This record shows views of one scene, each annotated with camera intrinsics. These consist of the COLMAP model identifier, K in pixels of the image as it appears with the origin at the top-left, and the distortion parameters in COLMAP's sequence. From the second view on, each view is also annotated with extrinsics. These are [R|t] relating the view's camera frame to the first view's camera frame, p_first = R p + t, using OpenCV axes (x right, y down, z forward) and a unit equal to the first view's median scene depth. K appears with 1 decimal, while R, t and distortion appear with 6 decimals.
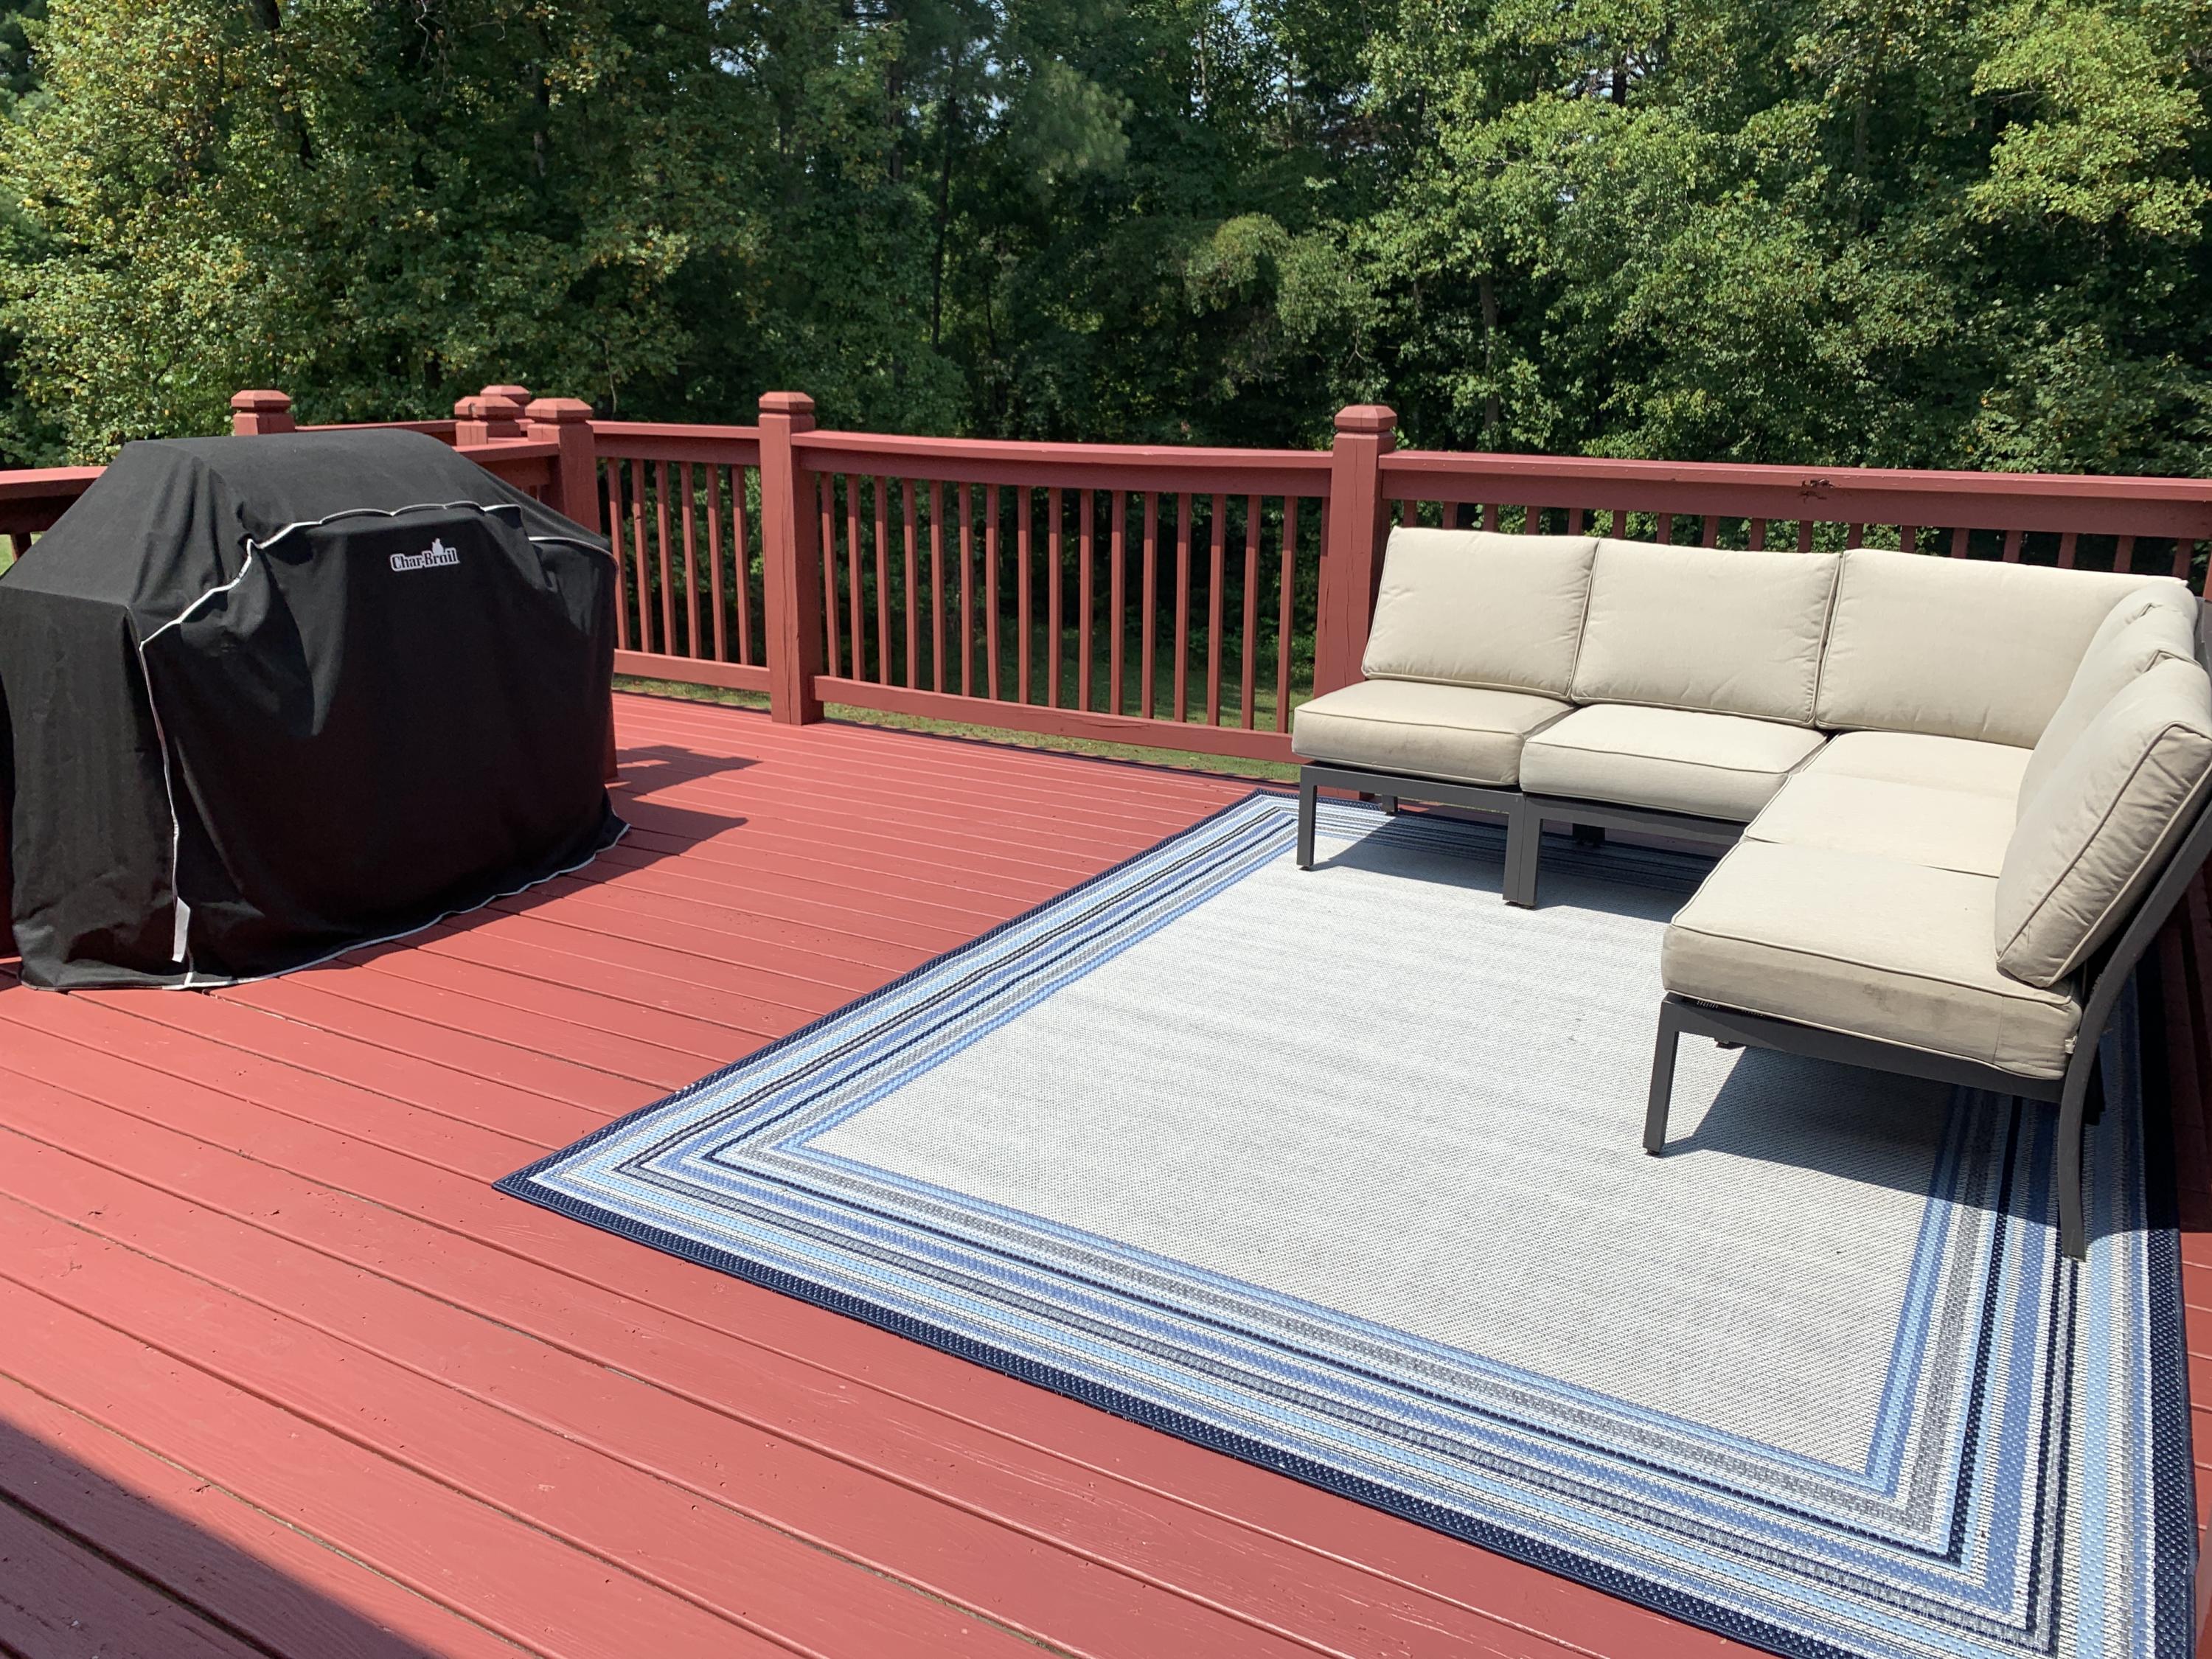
lens RADIAL K [[1696.6, 0, 1079.9], [0, 1696.6, 820.8], [0, 0, 1]] dist [0.042226, -0.044986]
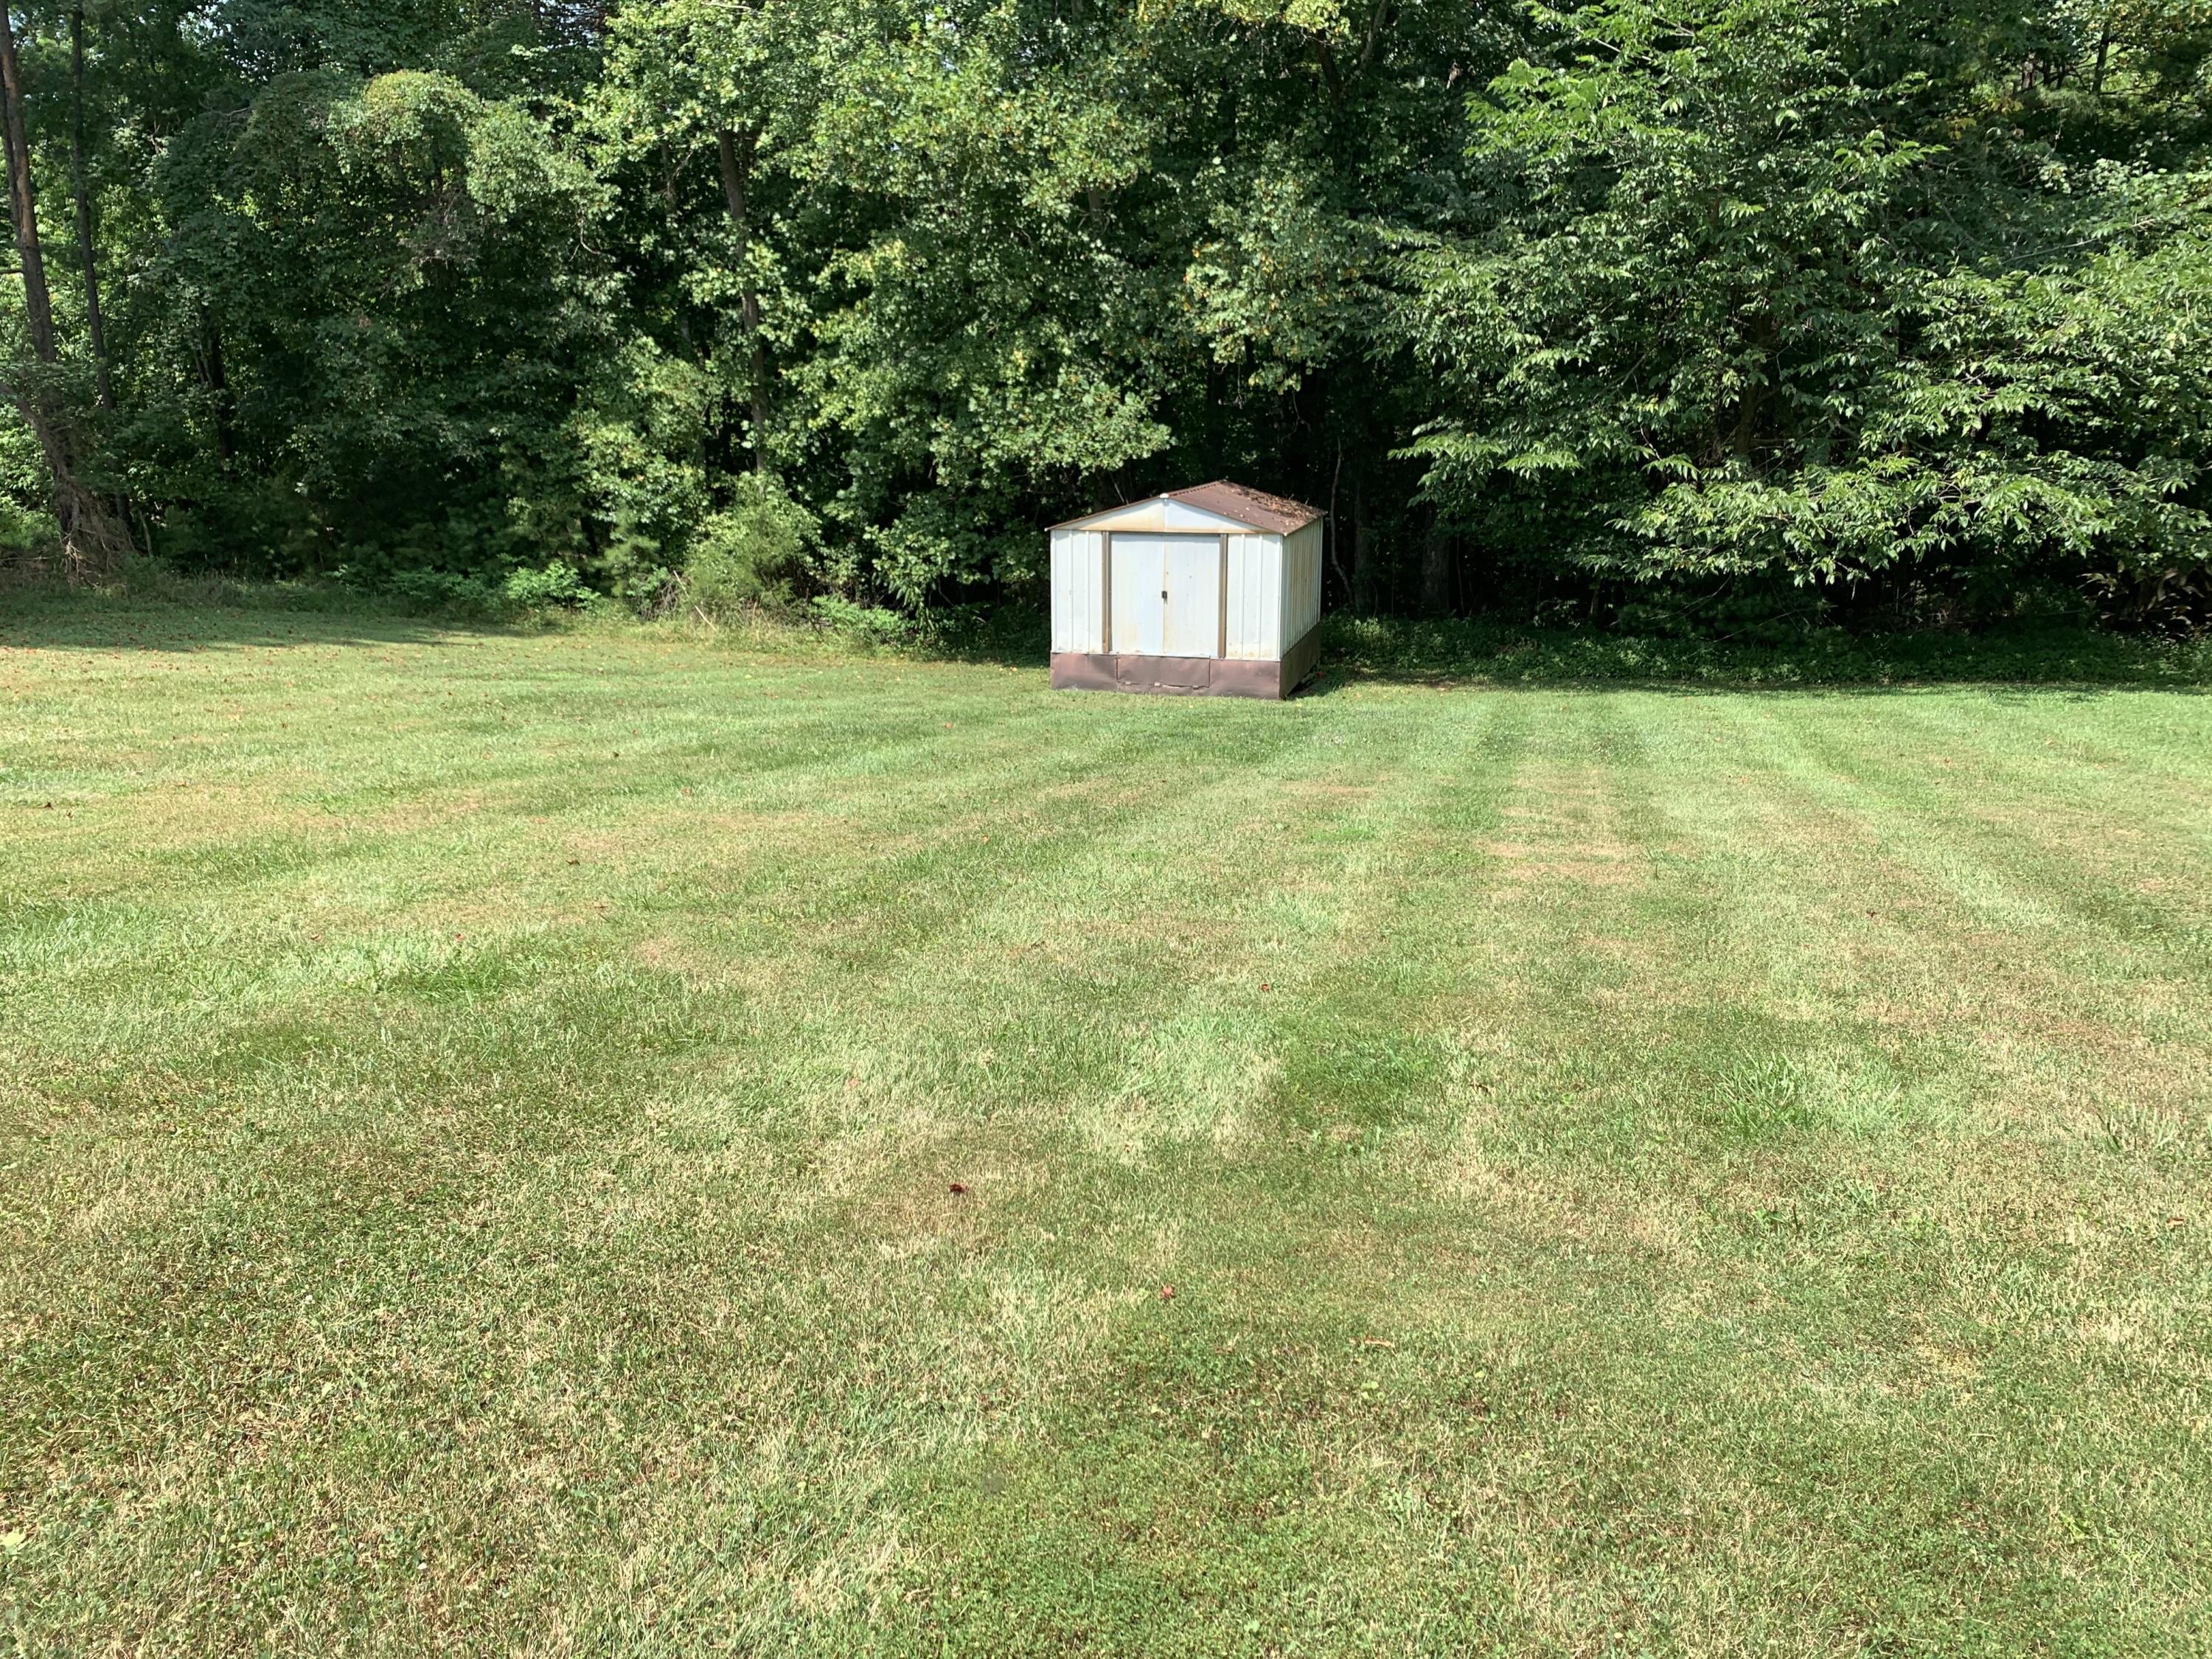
lens RADIAL K [[1696.6, 0, 1079.9], [0, 1696.6, 820.8], [0, 0, 1]] dist [0.042226, -0.044986]
pose [[0.962118, -0.071111, 0.263196, 0.249732], [0.078679, 0.996732, -0.018311, 0.080641], [-0.261034, 0.038325, 0.964569, 0.183122]]
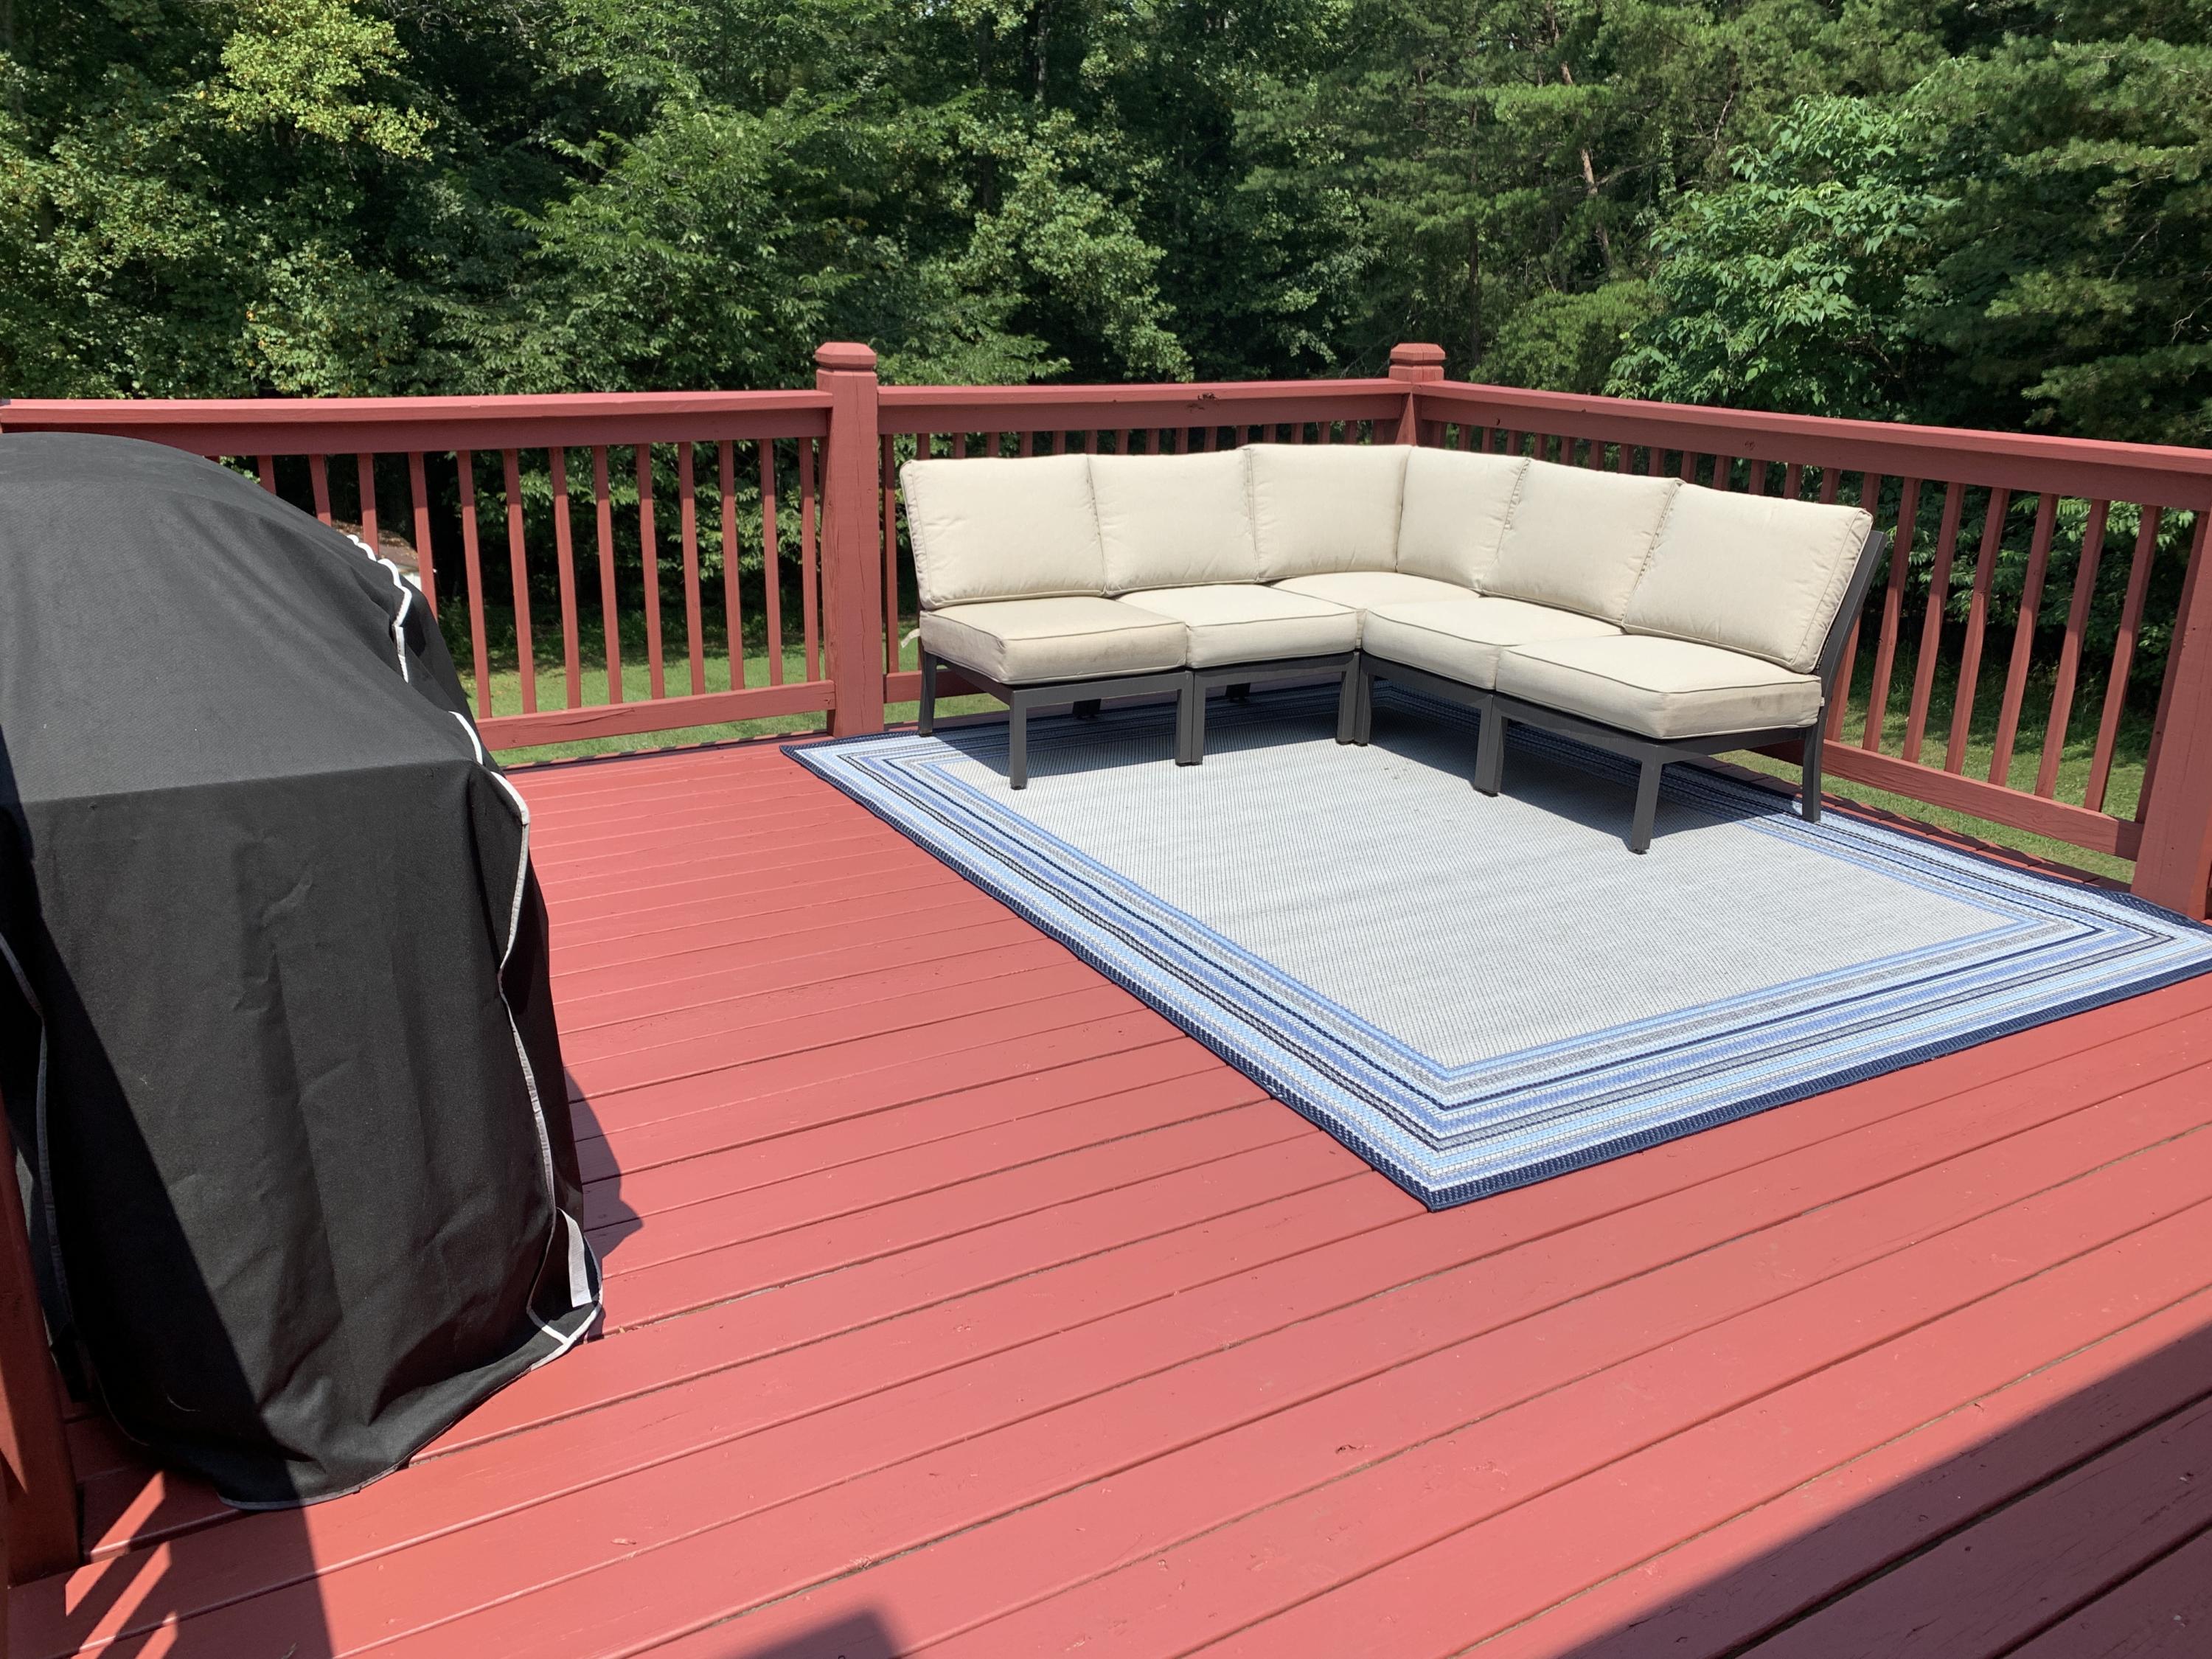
lens RADIAL K [[1681.9, 0, 1079.7], [0, 1681.9, 859.9], [0, 0, 1]] dist [0.037281, -0.038273]
pose [[0.495446, -0.278448, 0.822800, -0.170139], [0.217018, 0.956869, 0.193143, -0.028878], [-0.841092, 0.082870, 0.534506, 0.094994]]
